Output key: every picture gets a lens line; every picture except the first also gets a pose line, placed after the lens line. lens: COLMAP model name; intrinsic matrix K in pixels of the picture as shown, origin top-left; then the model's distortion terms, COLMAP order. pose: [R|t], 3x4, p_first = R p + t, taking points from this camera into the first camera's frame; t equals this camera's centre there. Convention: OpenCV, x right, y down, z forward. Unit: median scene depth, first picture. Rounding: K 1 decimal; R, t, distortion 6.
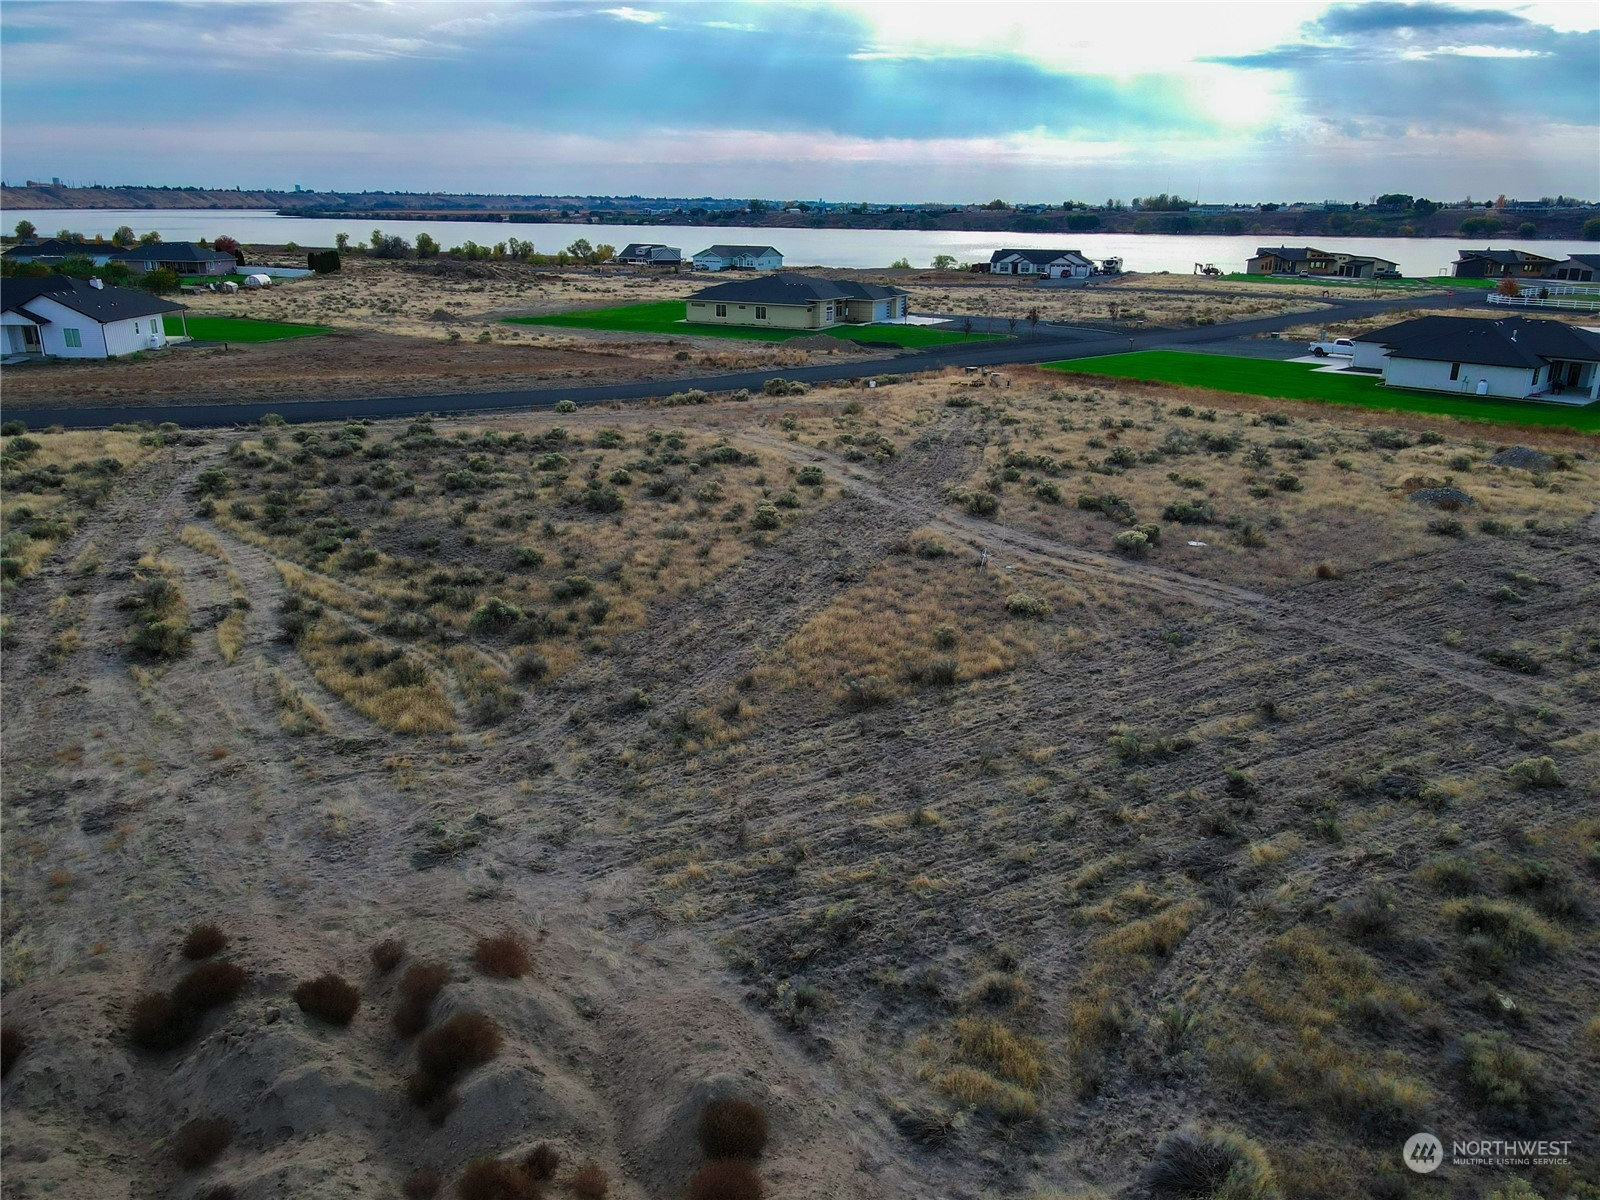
lens RADIAL K [[1161.2, 0, 807.0], [0, 1161.2, 594.1], [0, 0, 1]] dist [0.009957, 0.015448]
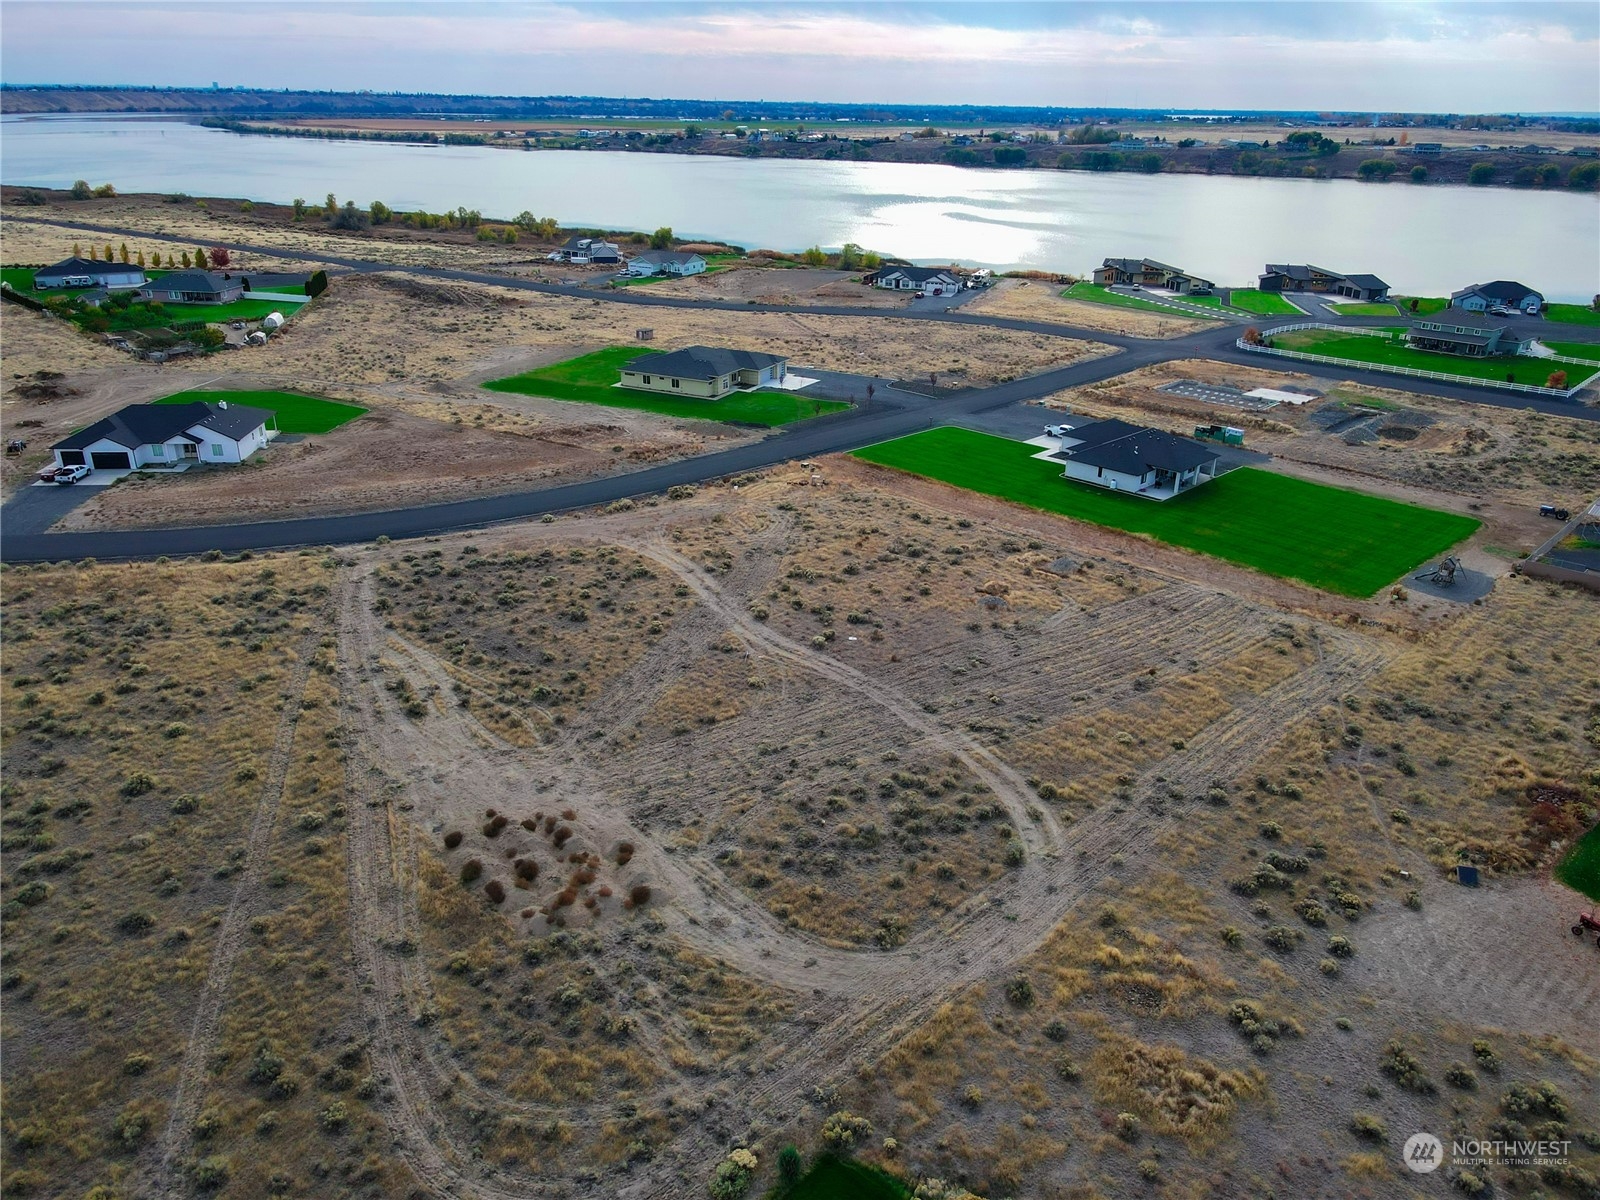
lens RADIAL K [[1161.2, 0, 805.9], [0, 1161.2, 599.7], [0, 0, 1]] dist [0.009957, 0.015448]
pose [[0.998952, -0.008532, 0.044966, 0.190676], [0.004757, 0.996504, 0.083404, -0.382125], [-0.045520, -0.083103, 0.995501, -1.494831]]
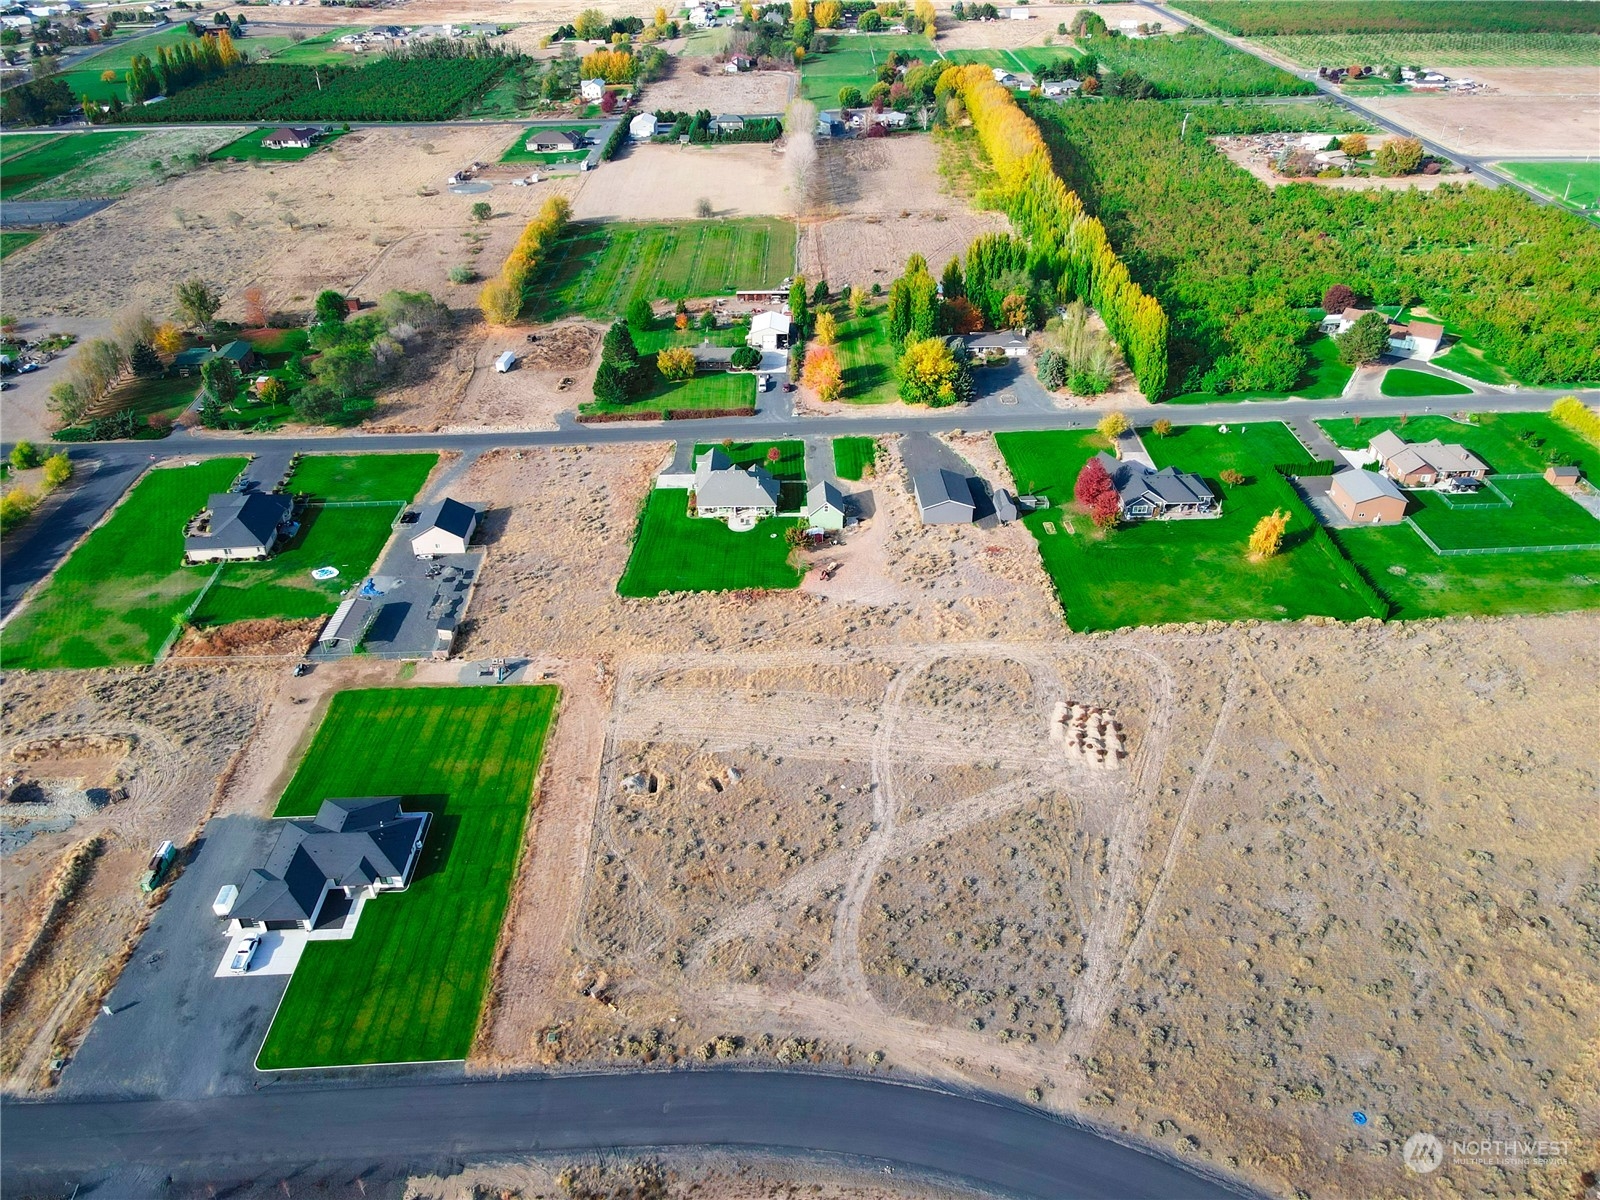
lens RADIAL K [[1161.2, 0, 802.7], [0, 1161.2, 599.4], [0, 0, 1]] dist [0.009957, 0.015448]
pose [[-0.746147, -0.365607, 0.556414, -1.740113], [0.214104, 0.659573, 0.720502, -3.894261], [-0.630416, 0.656731, -0.413860, 2.780457]]
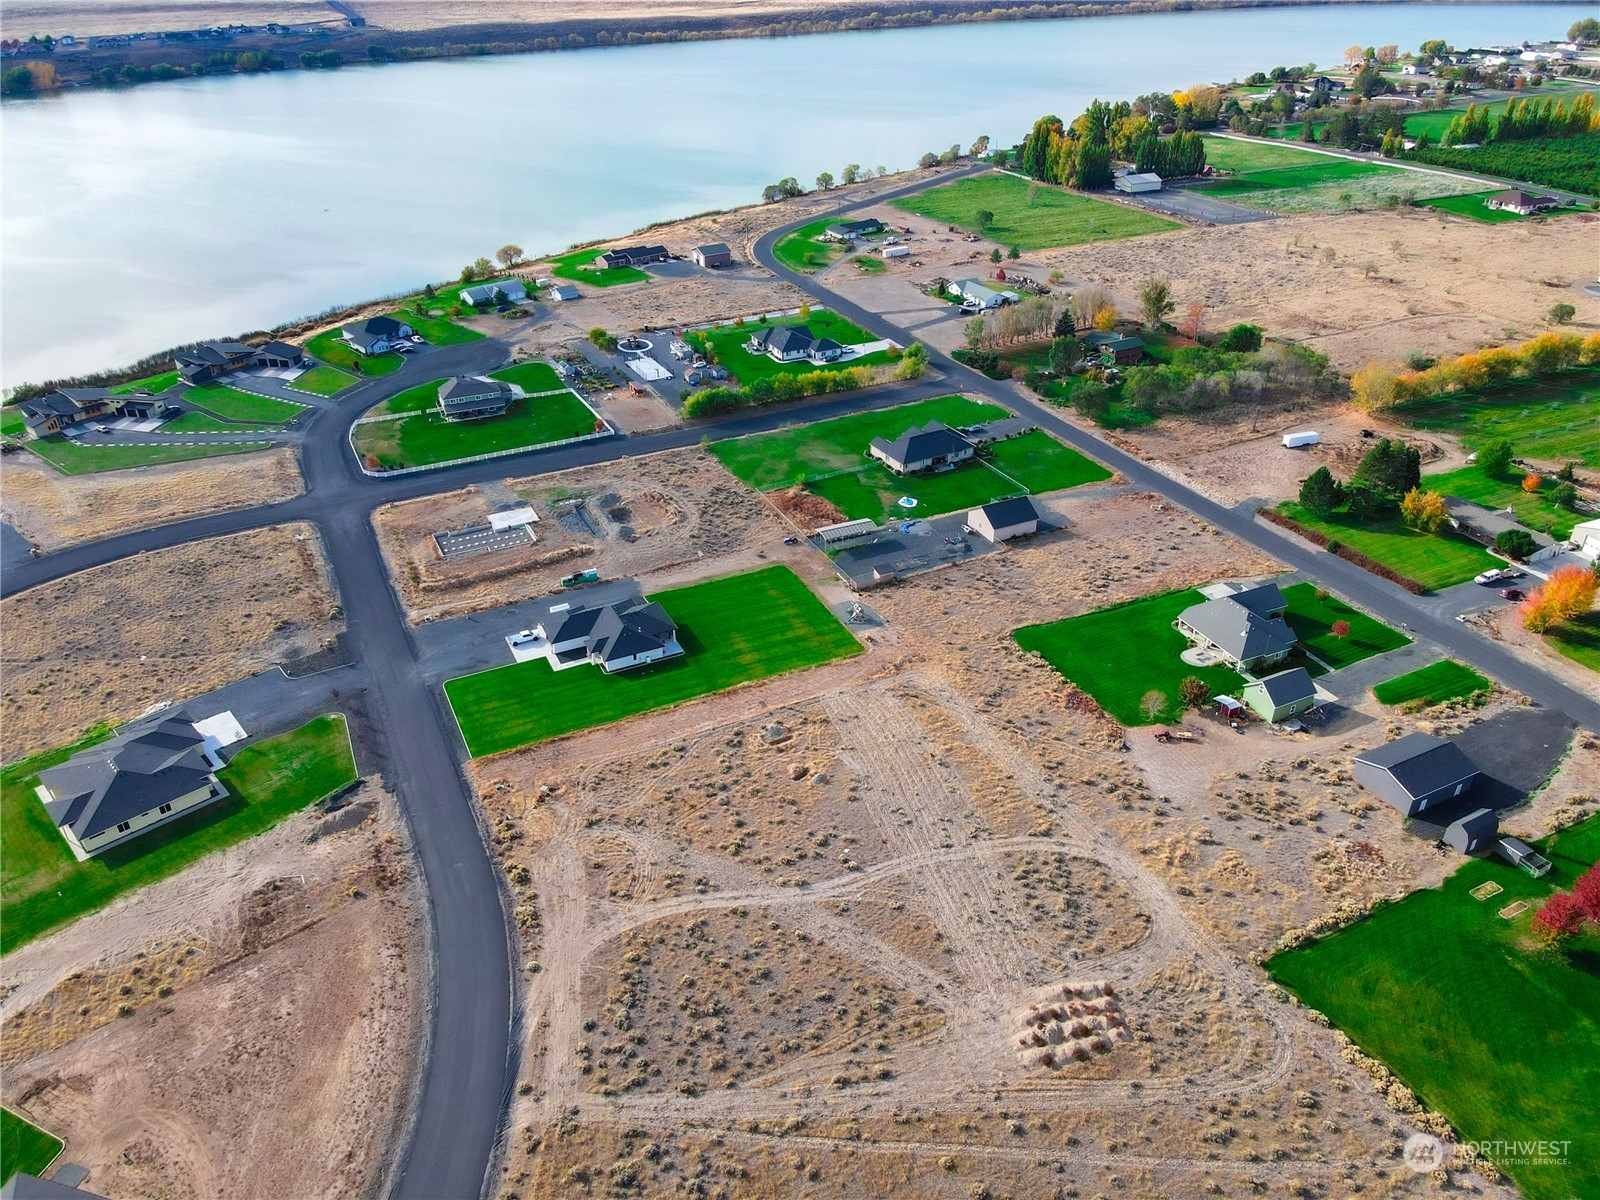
lens RADIAL K [[1161.2, 0, 806.0], [0, 1161.2, 603.7], [0, 0, 1]] dist [0.009957, 0.015448]
pose [[0.300479, -0.498397, 0.813211, -2.759996], [0.309461, 0.857431, 0.411153, -2.741174], [-0.902190, 0.128114, 0.411875, -0.548111]]
